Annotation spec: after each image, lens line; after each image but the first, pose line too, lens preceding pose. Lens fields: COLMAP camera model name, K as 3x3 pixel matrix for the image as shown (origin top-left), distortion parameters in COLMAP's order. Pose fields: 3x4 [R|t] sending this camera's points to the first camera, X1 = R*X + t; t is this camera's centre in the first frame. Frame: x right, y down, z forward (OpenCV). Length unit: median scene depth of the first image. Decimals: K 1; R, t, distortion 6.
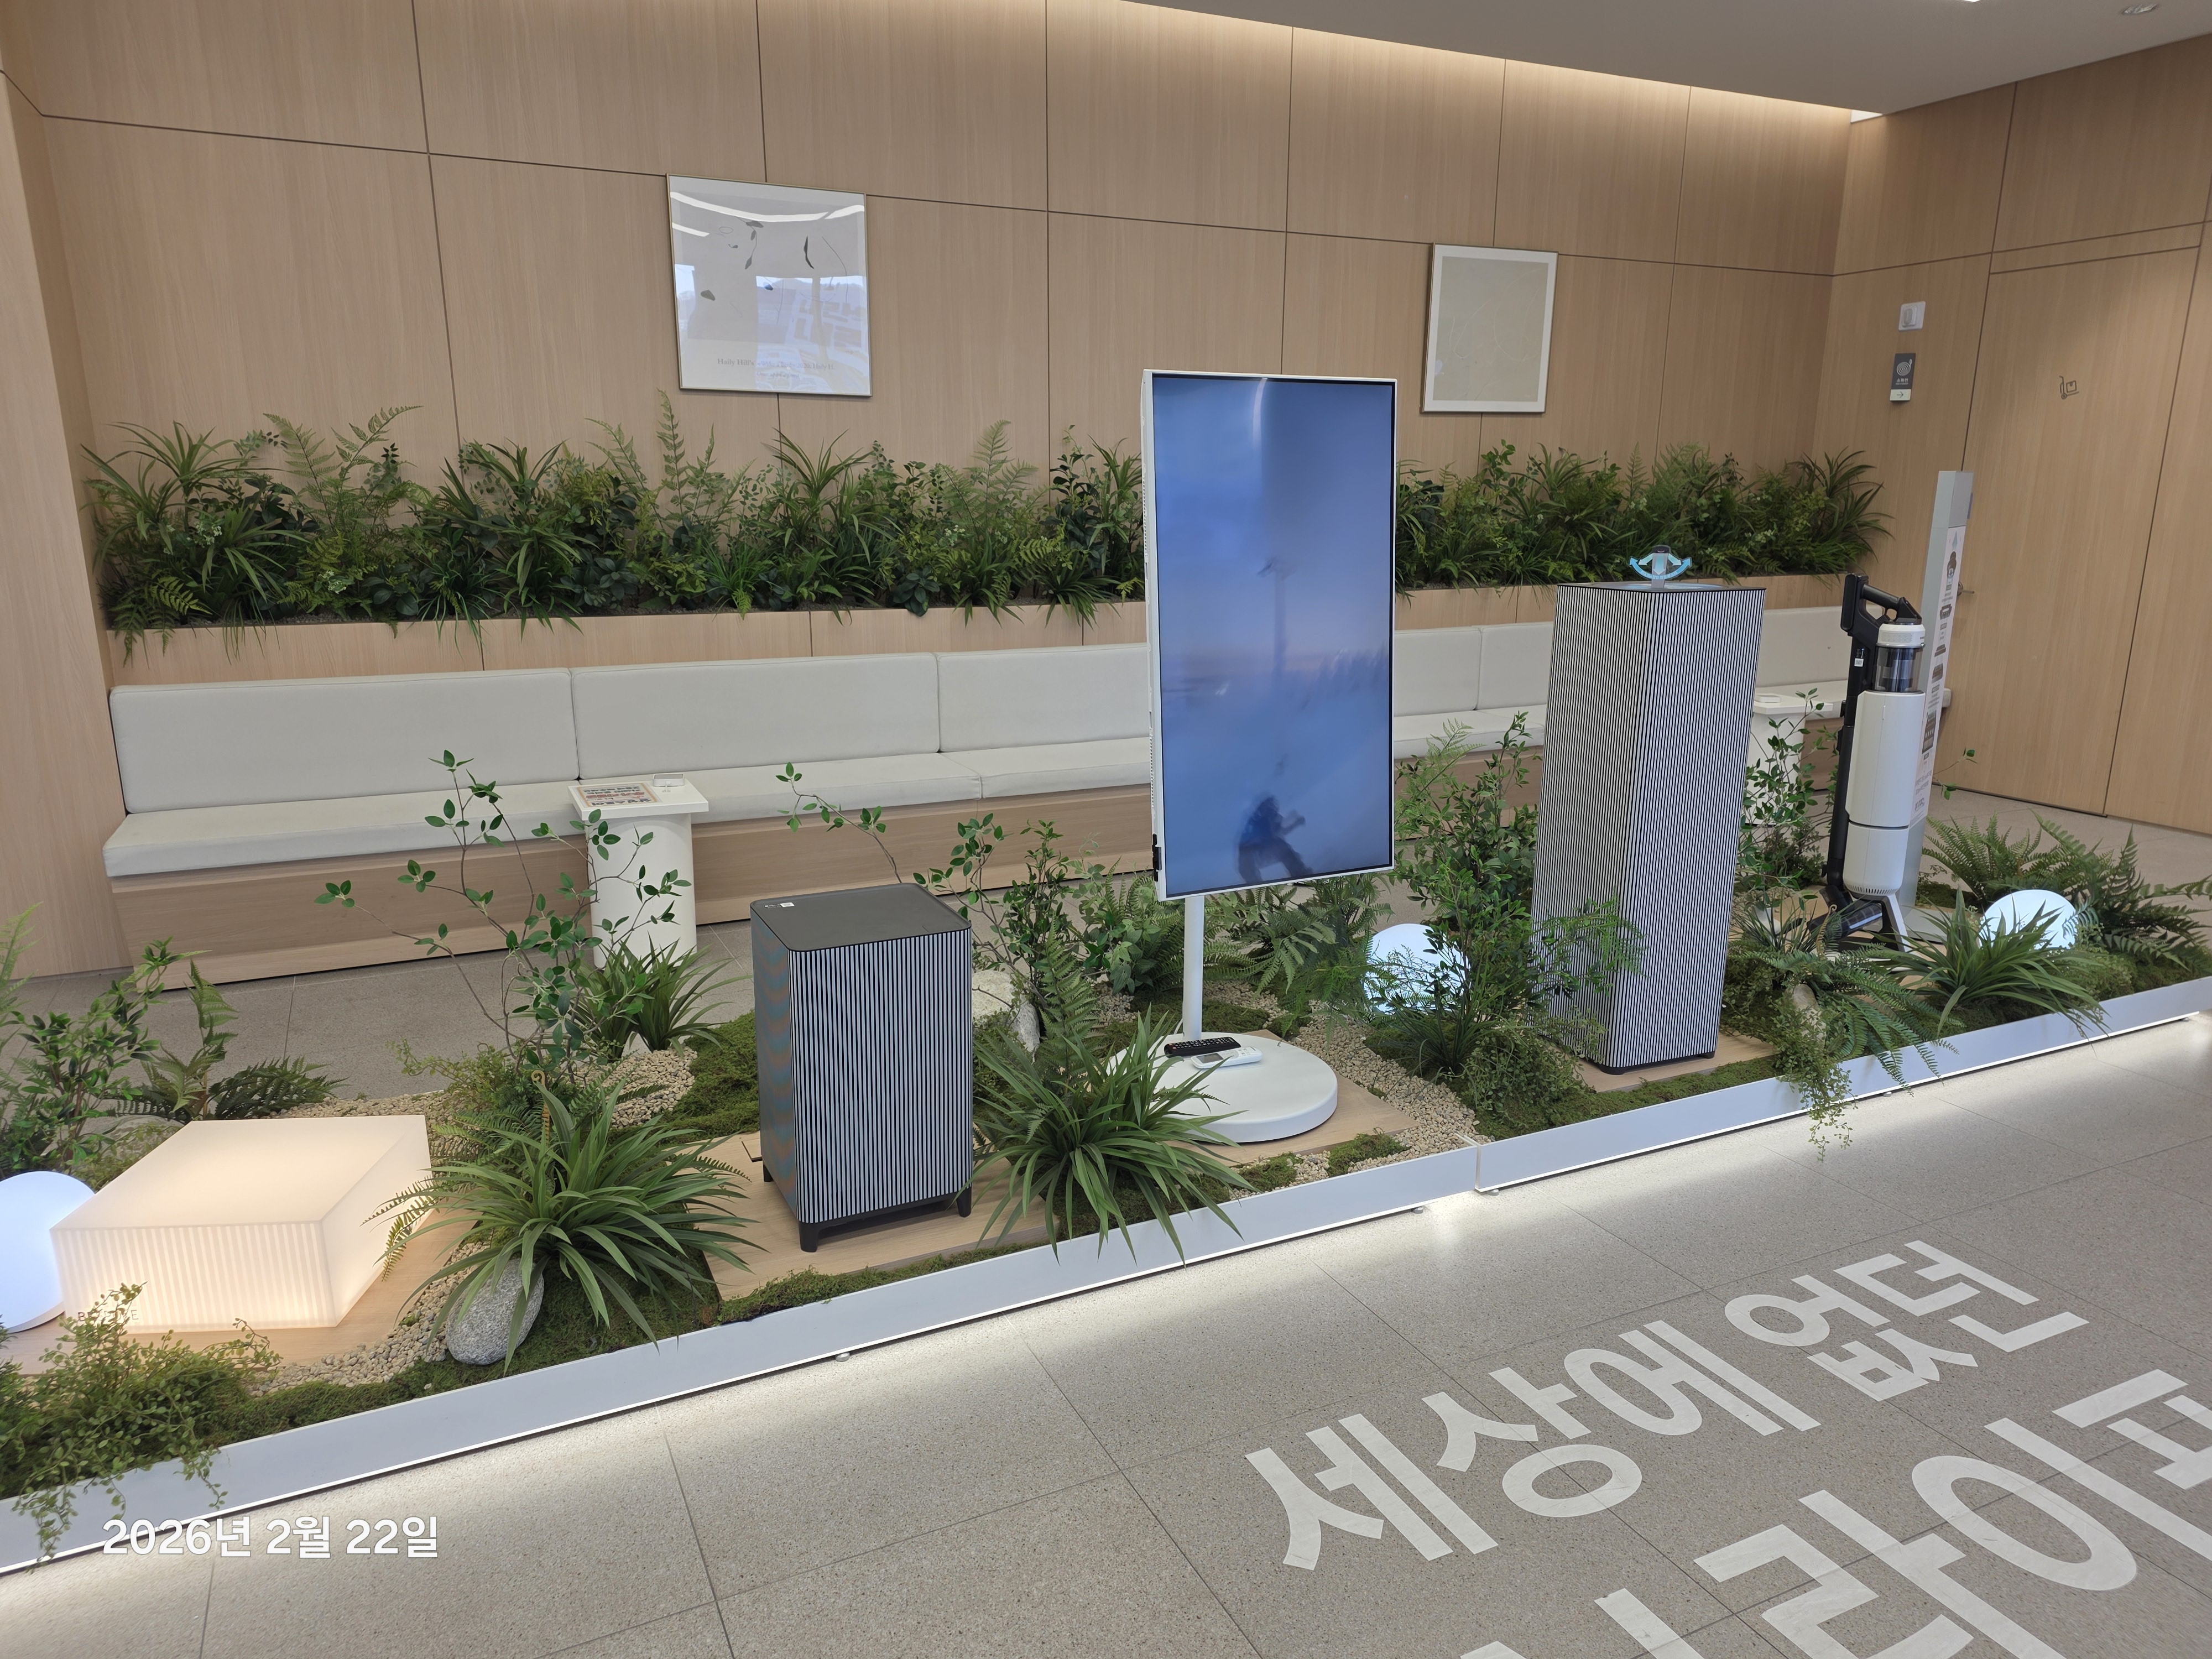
lens RADIAL K [[1478.1, 0, 1106.0], [0, 1478.1, 829.5], [0, 0, 1]] dist [-0.001533, -0.002649]
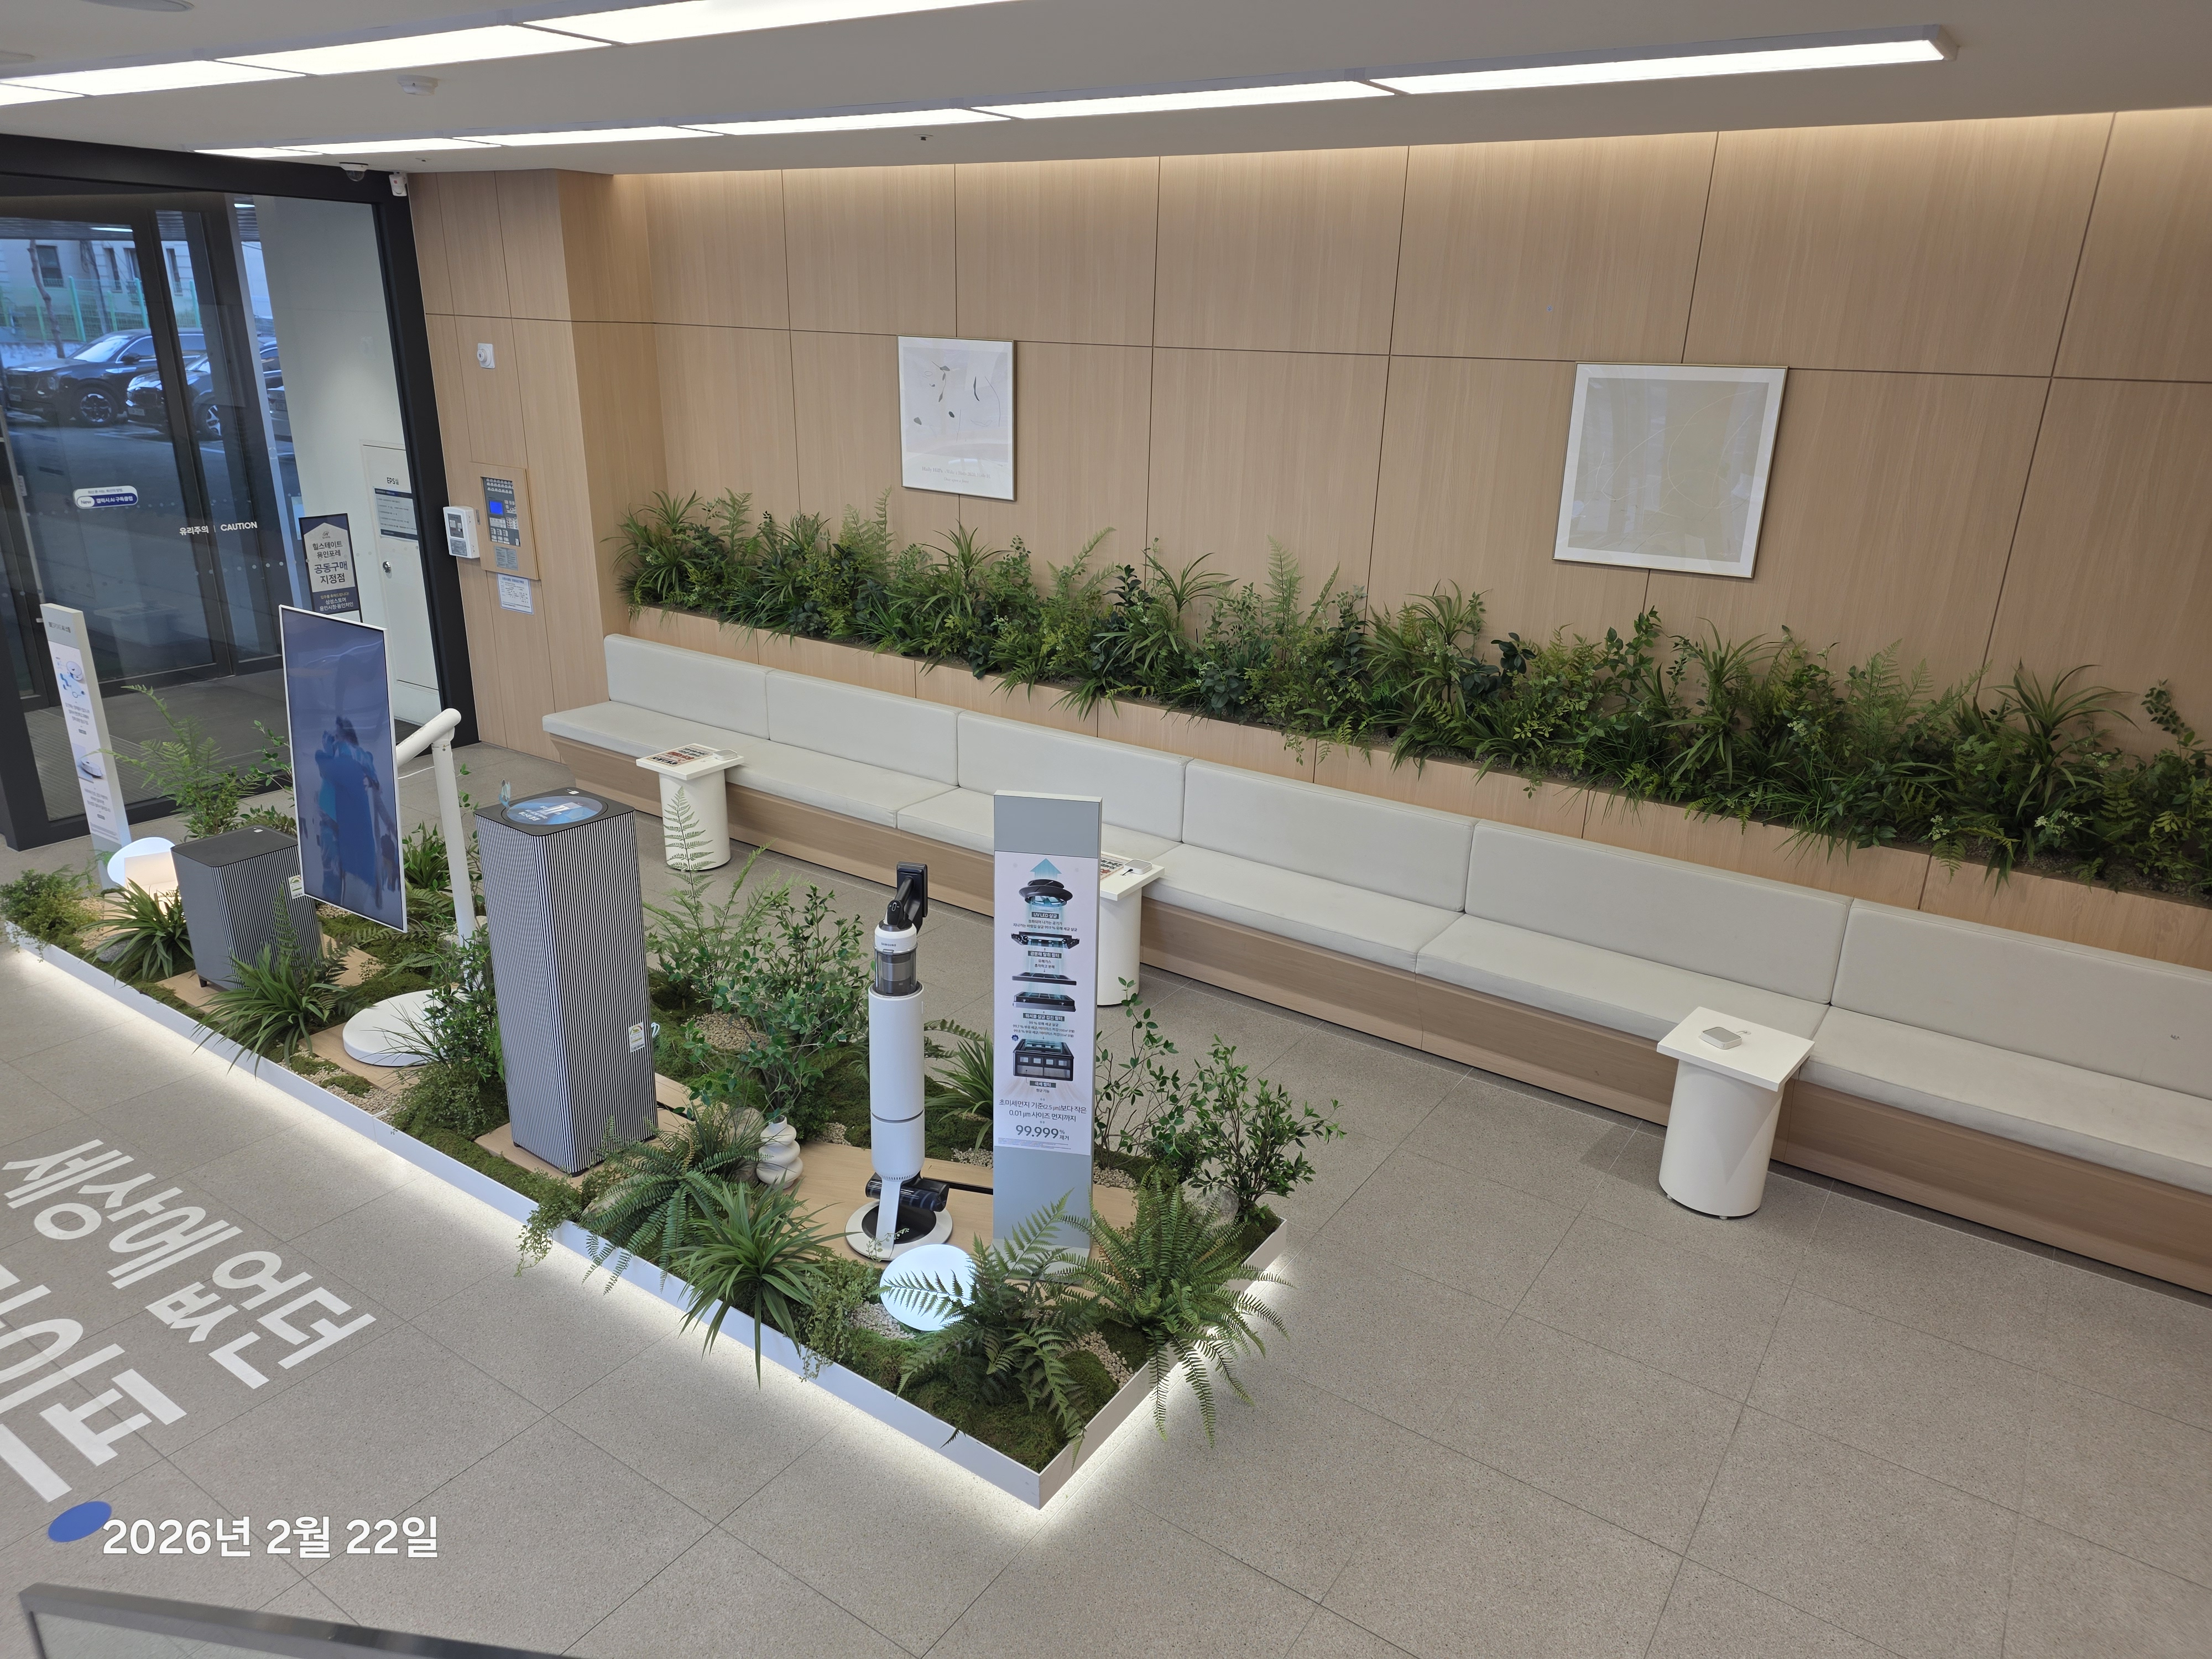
lens RADIAL K [[1461.2, 0, 1106.0], [0, 1461.2, 829.5], [0, 0, 1]] dist [0.006623, 0.002917]
pose [[0.510878, 0.297771, -0.806434, 1.529056], [-0.218547, 0.952259, 0.213166, -0.490401], [0.831409, 0.067342, 0.551565, 0.639727]]
